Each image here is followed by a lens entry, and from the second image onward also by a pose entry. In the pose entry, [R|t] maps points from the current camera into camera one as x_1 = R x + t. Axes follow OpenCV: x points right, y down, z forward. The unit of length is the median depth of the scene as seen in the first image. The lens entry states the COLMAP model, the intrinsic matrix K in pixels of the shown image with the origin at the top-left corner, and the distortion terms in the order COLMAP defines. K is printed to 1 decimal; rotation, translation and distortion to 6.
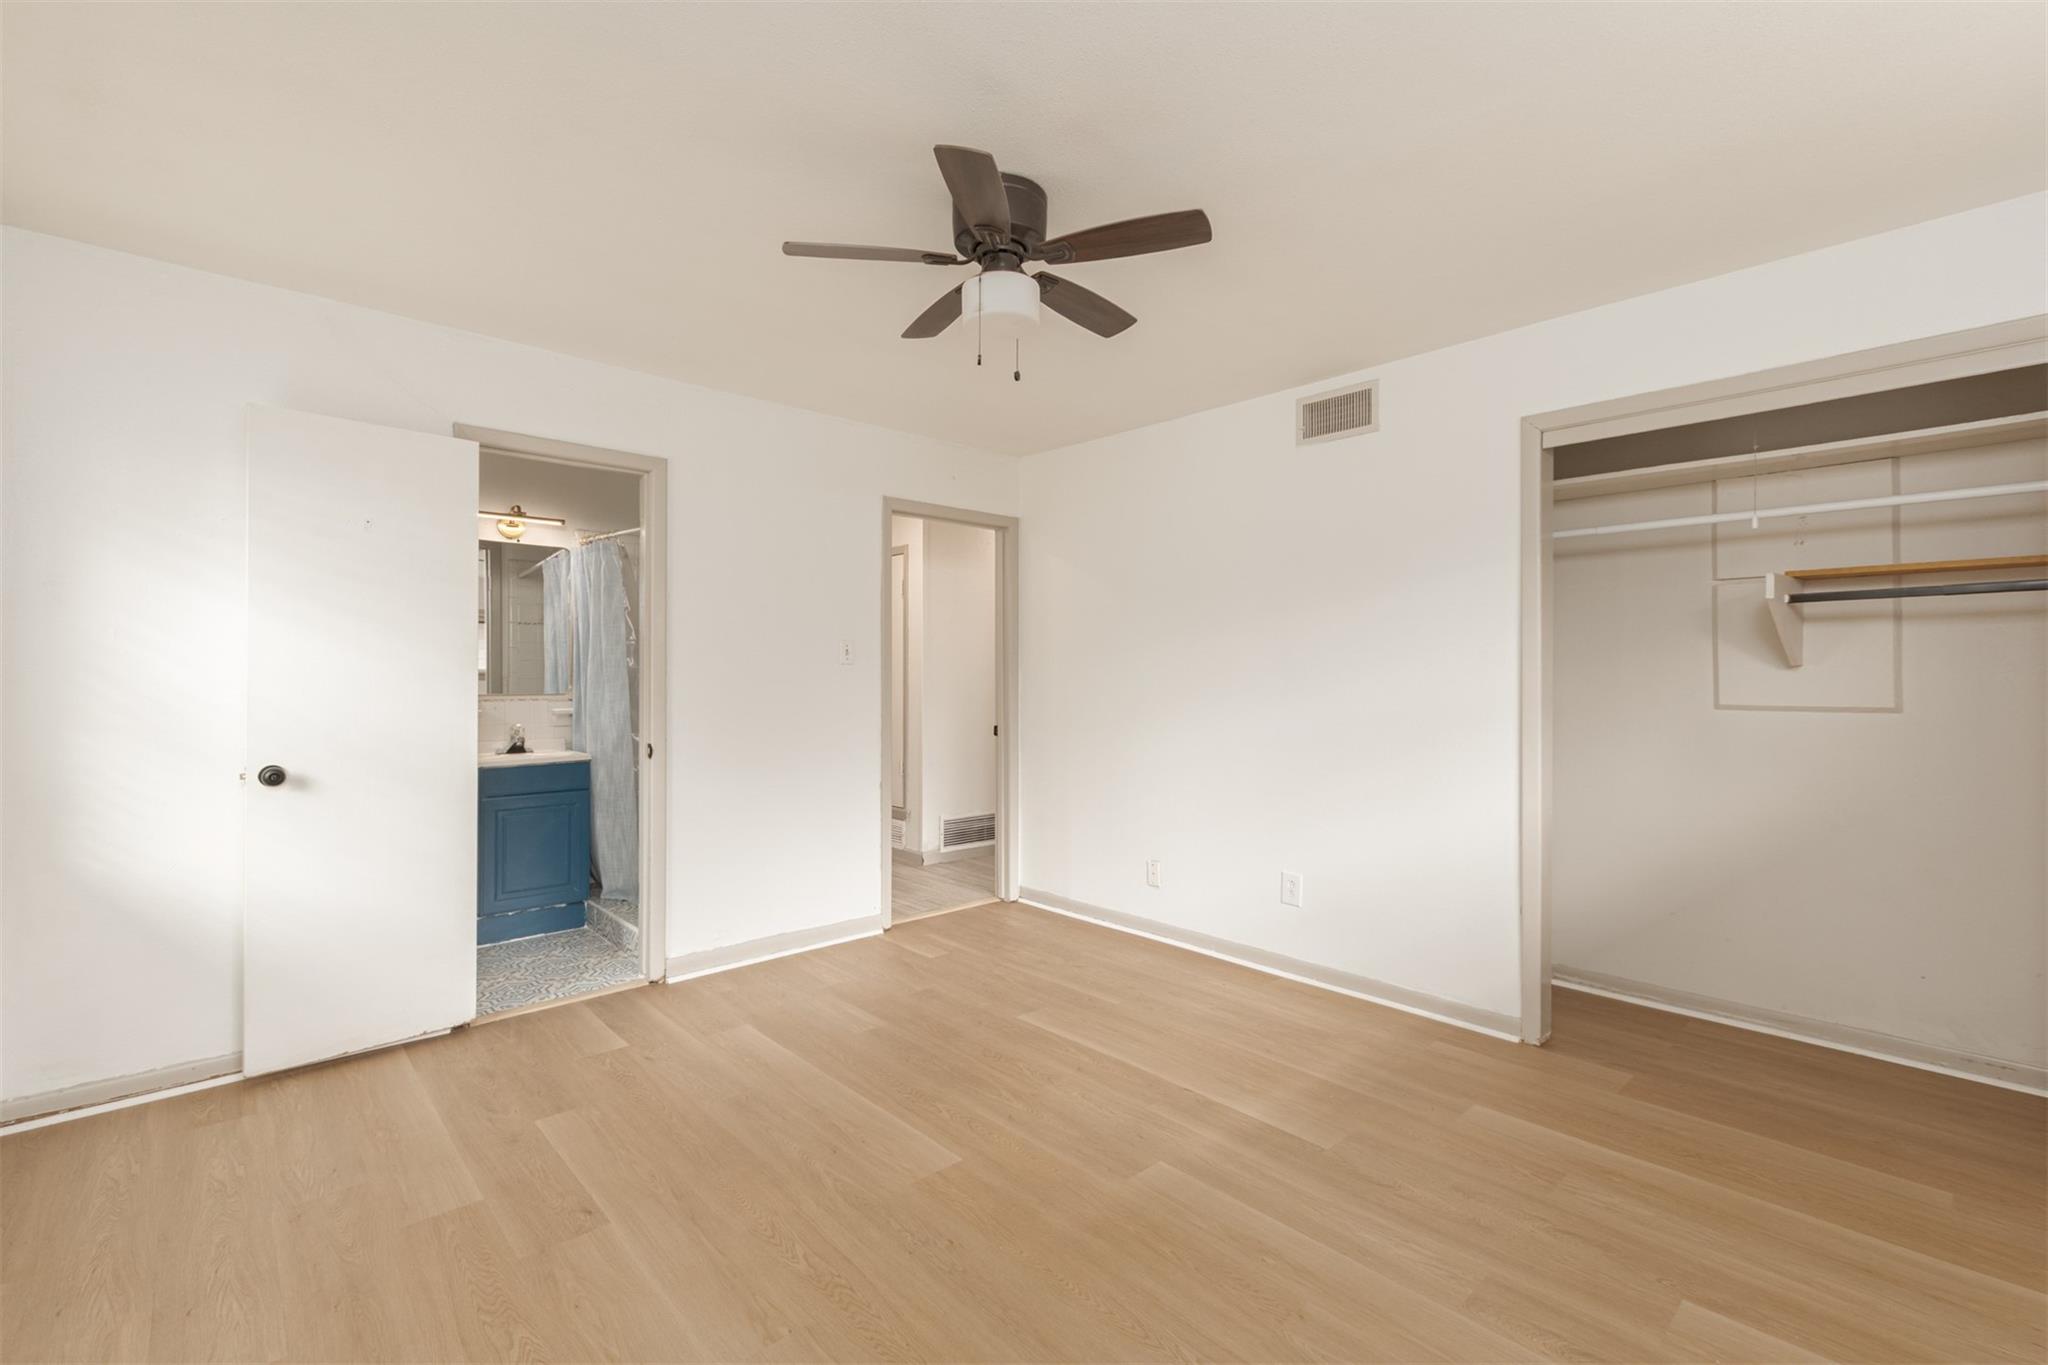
lens RADIAL K [[895.6, 0, 1025.1], [0, 895.6, 689.2], [0, 0, 1]] dist [0.009644, -0.005594]
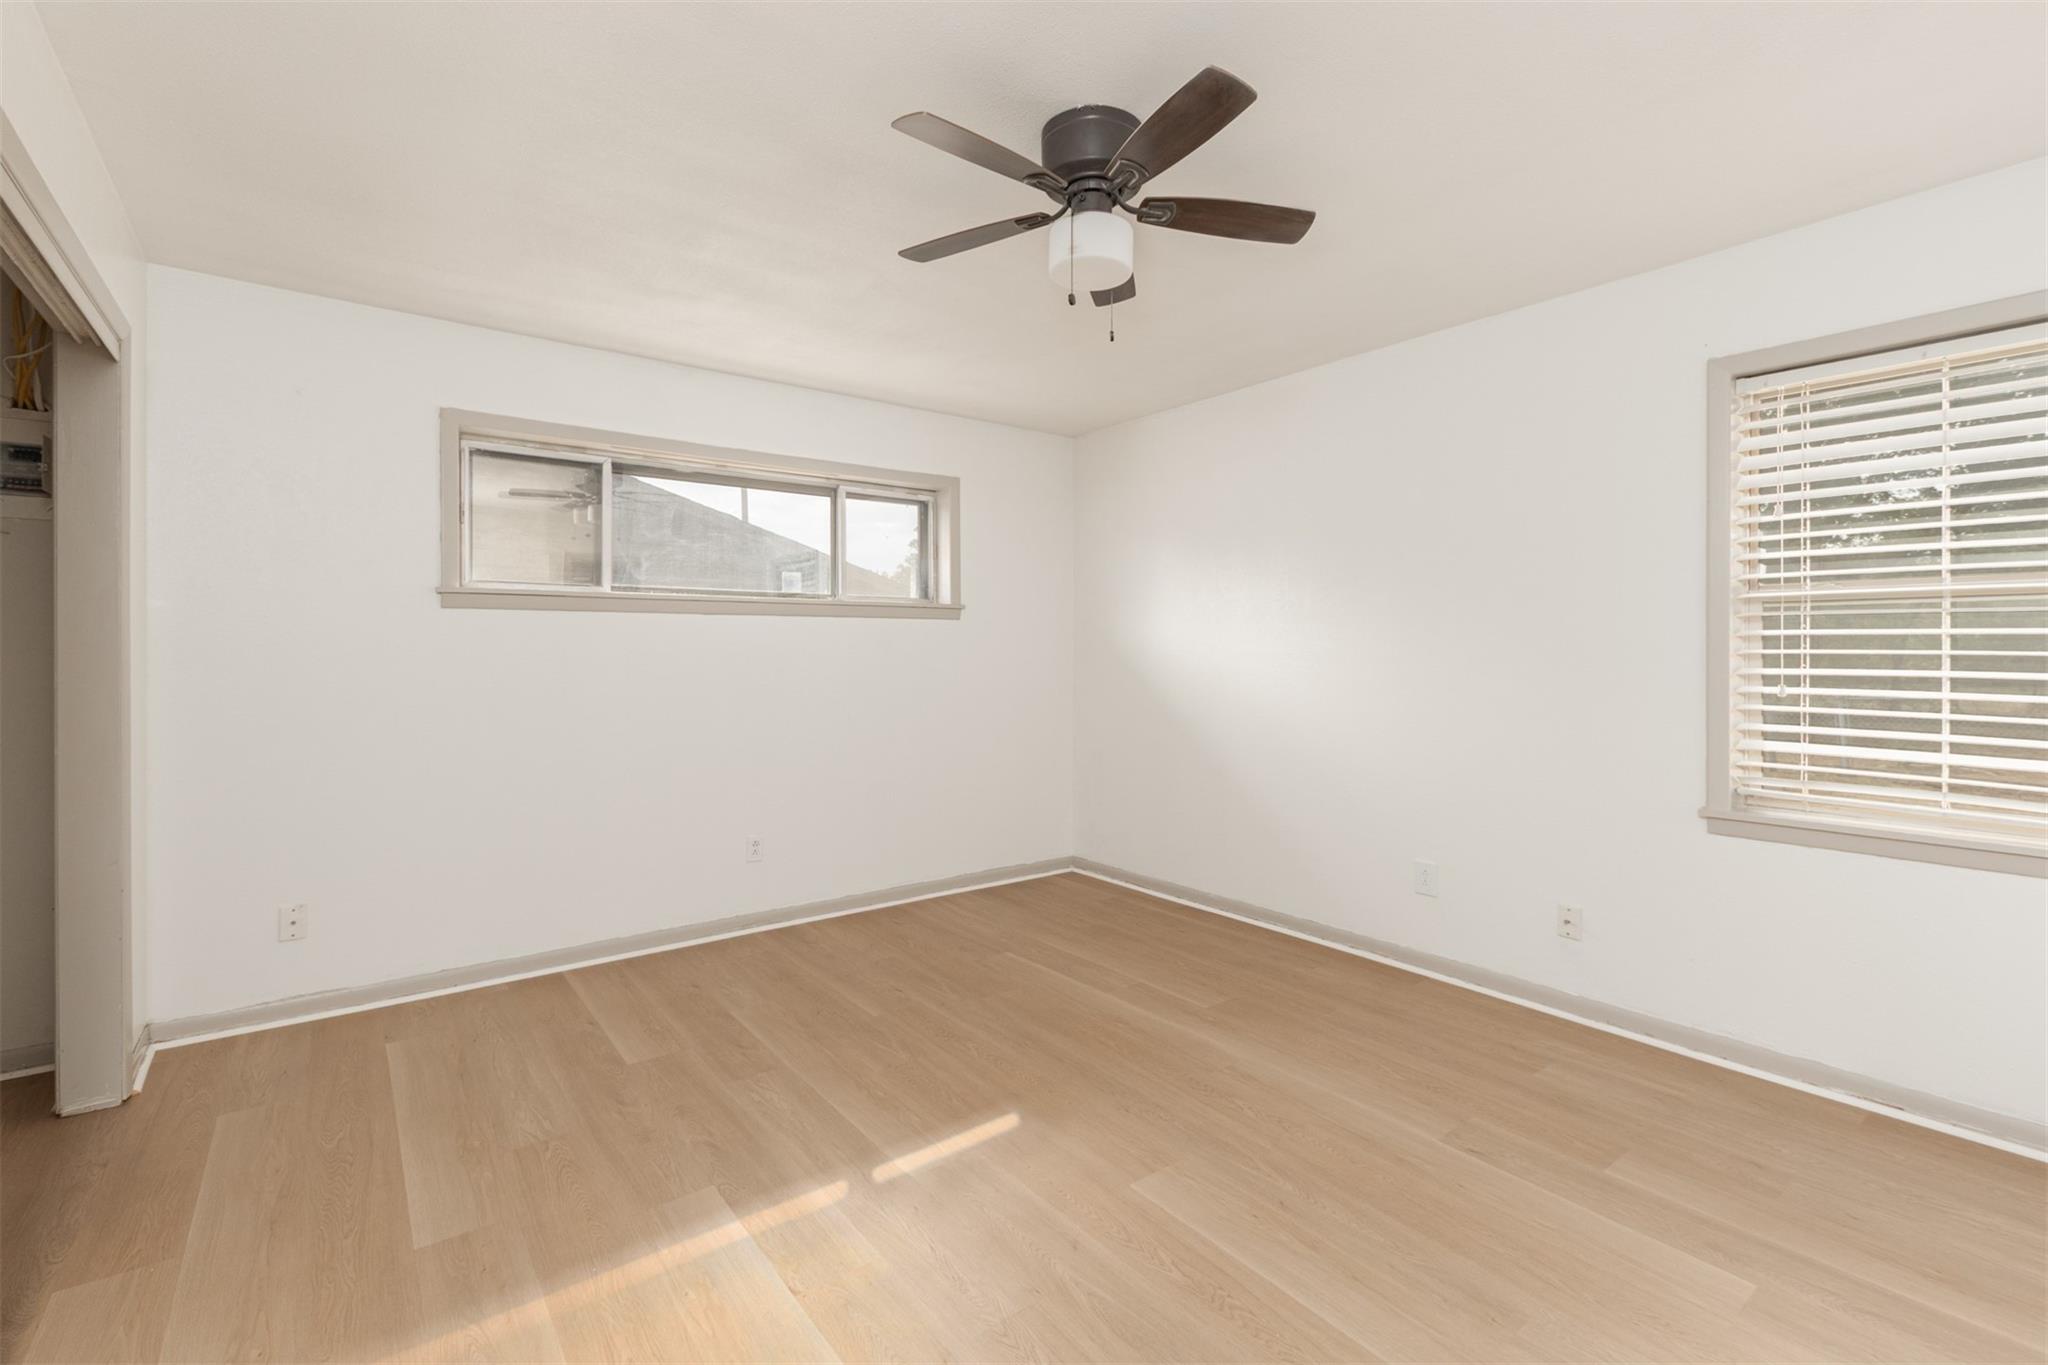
lens RADIAL K [[895.6, 0, 1025.1], [0, 895.6, 689.2], [0, 0, 1]] dist [0.009644, -0.005594]
pose [[-0.995877, -0.008471, 0.090318, -0.028487], [-0.004081, 0.998806, 0.048679, -0.009572], [-0.090622, 0.048110, -0.994723, 1.255617]]
